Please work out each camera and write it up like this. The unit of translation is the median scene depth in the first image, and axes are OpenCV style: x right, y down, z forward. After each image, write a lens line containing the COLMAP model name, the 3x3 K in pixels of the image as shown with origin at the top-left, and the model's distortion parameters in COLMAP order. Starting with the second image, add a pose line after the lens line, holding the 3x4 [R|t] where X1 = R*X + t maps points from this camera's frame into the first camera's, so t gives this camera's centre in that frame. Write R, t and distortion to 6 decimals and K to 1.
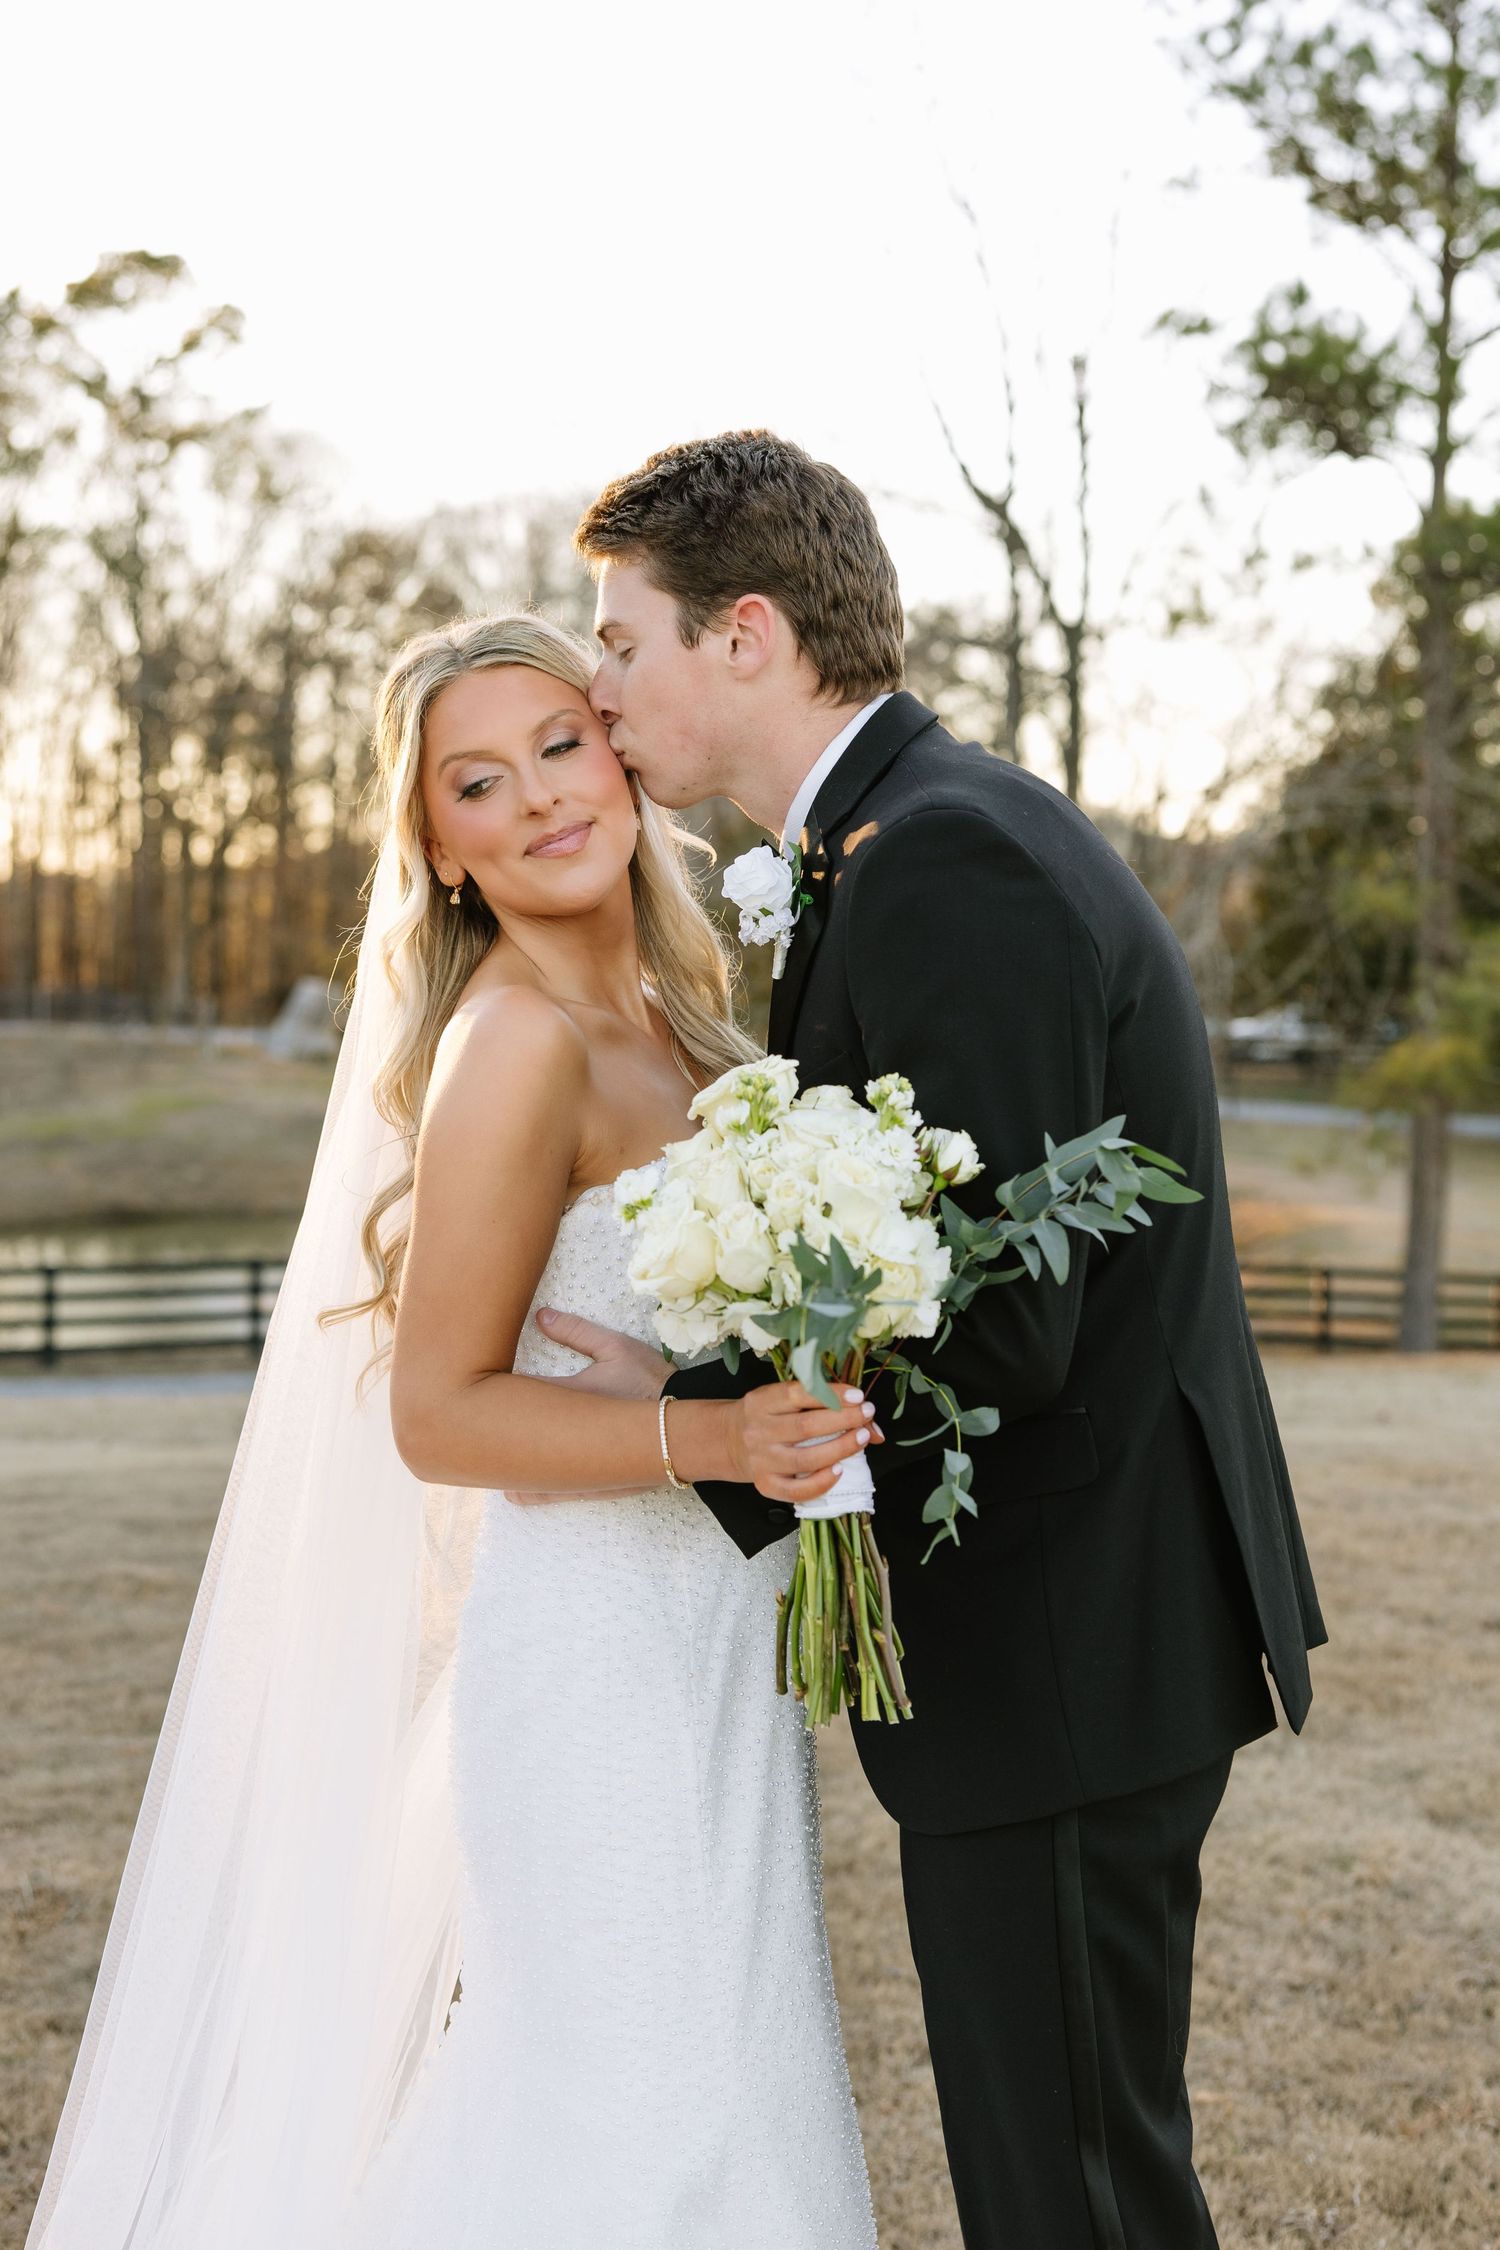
lens RADIAL K [[2962.3, 0, 737.7], [0, 2962.3, 1121.4], [0, 0, 1]] dist [0.004243, 0.000000]
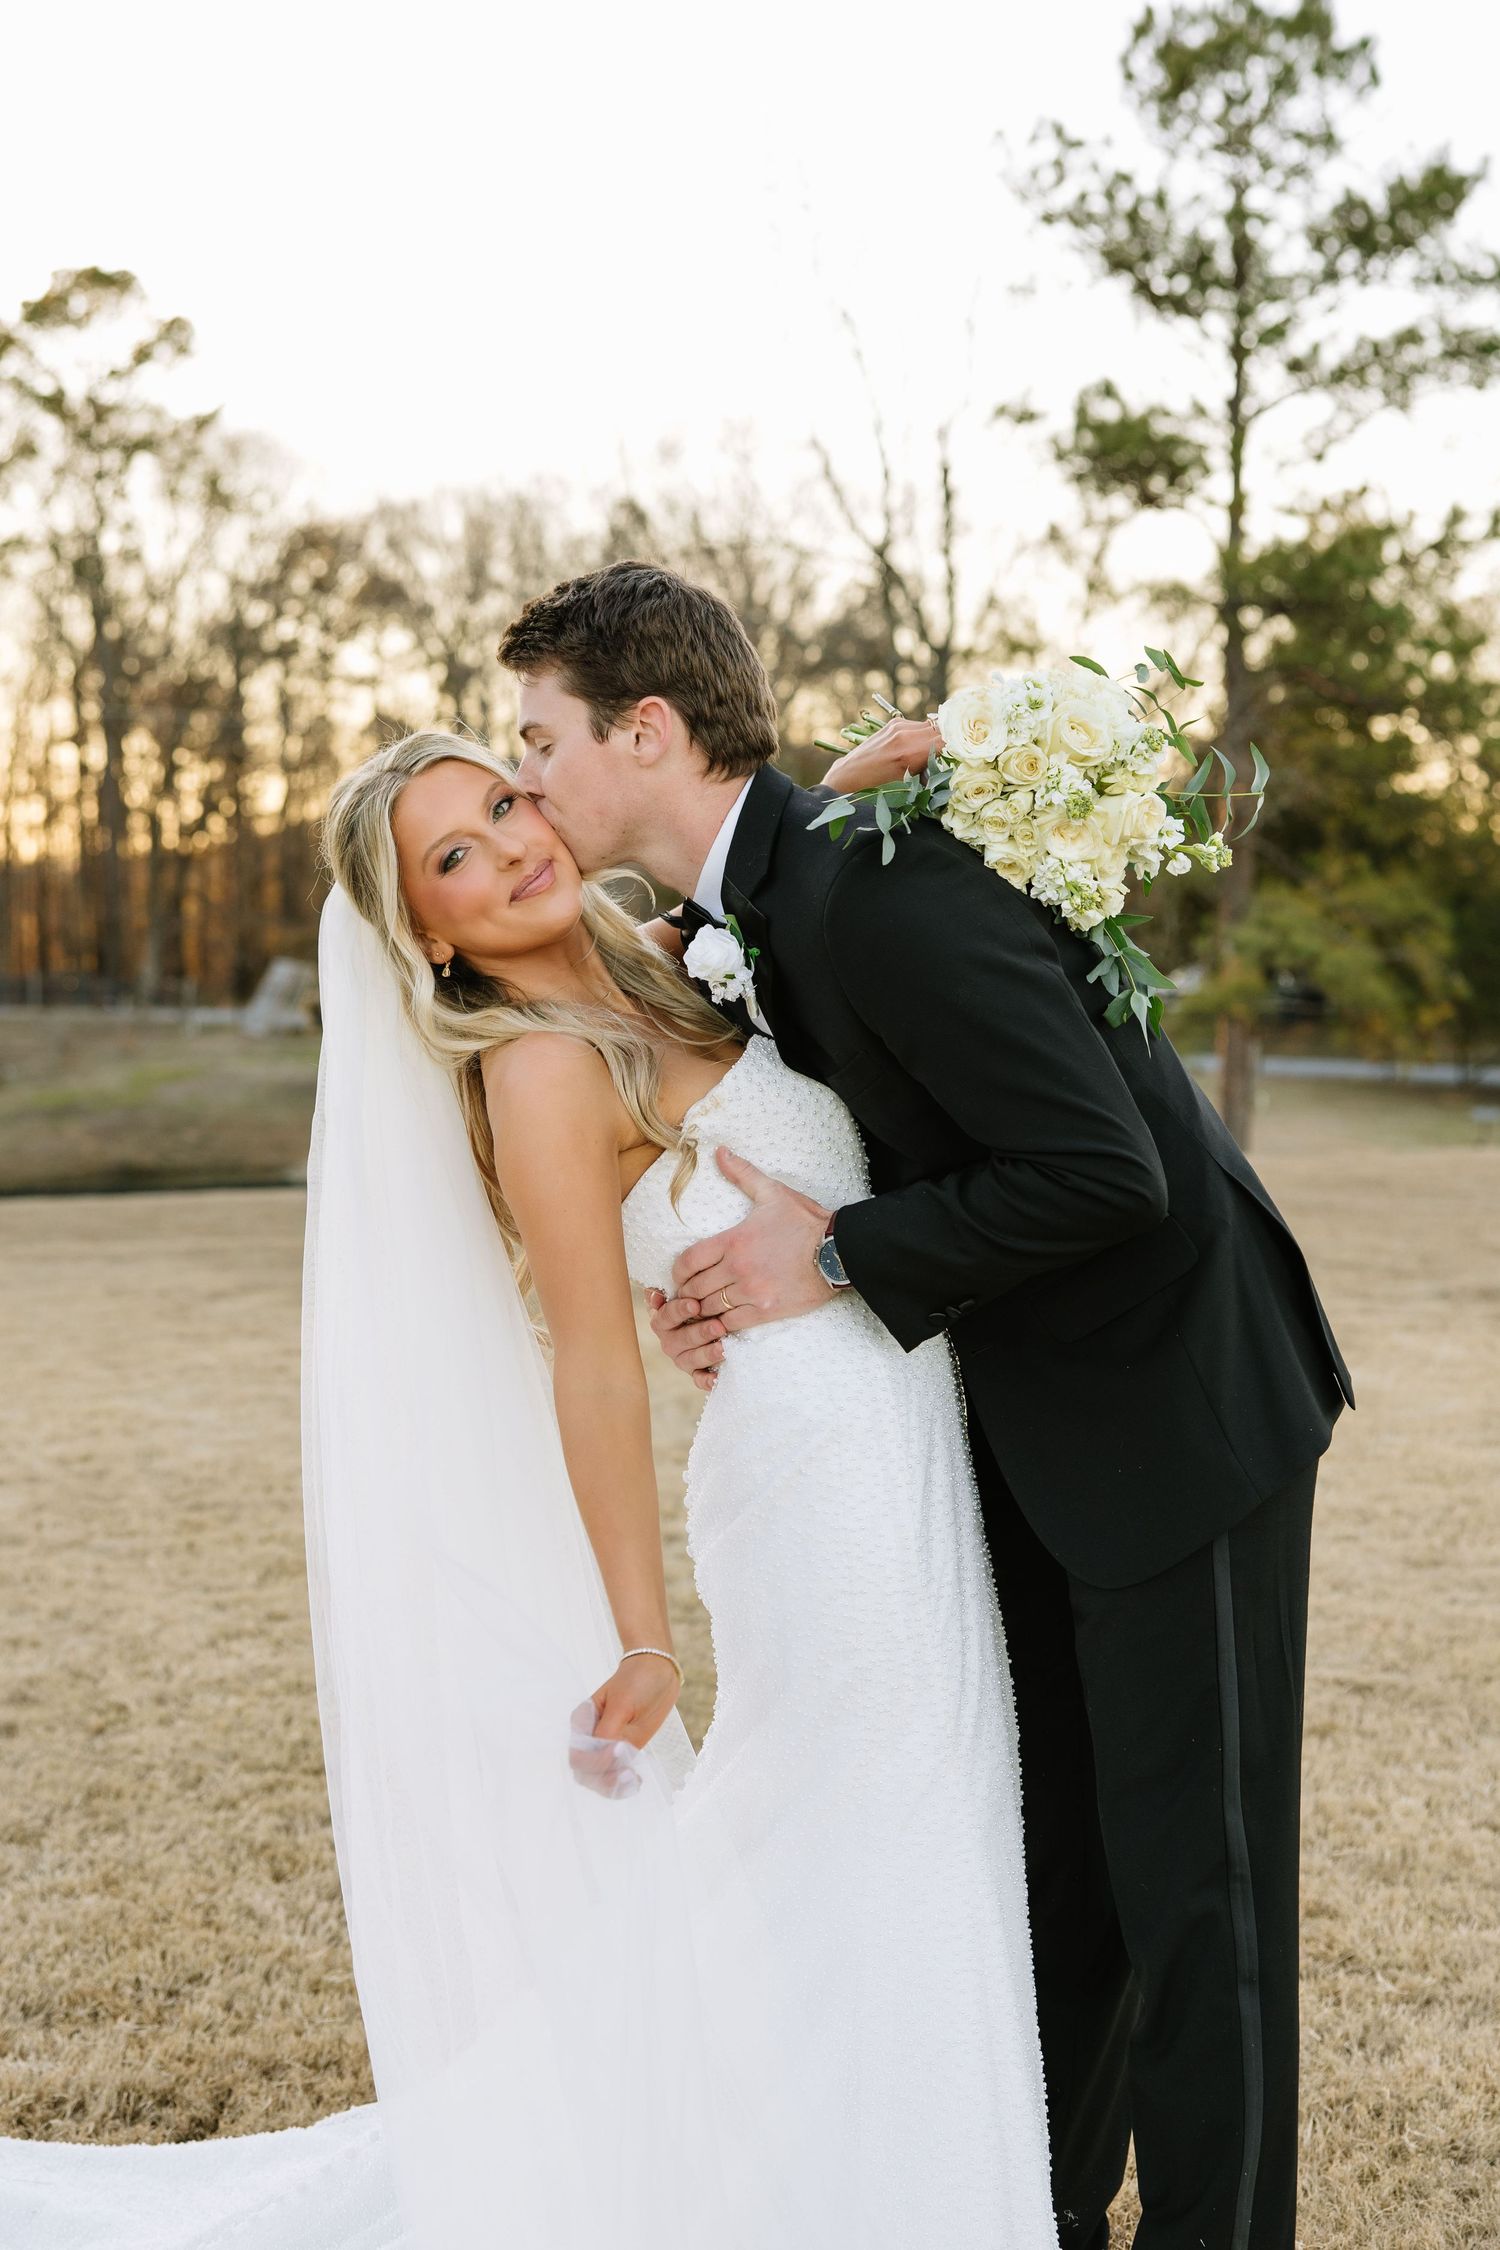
lens RADIAL K [[3245.2, 0, 751.3], [0, 3245.2, 1111.1], [0, 0, 1]] dist [0.030452, 0.000000]
pose [[0.999577, -0.023252, 0.017475, 0.009085], [0.023196, 0.999725, 0.003429, 0.011018], [-0.017550, -0.003022, 0.999841, -0.287762]]
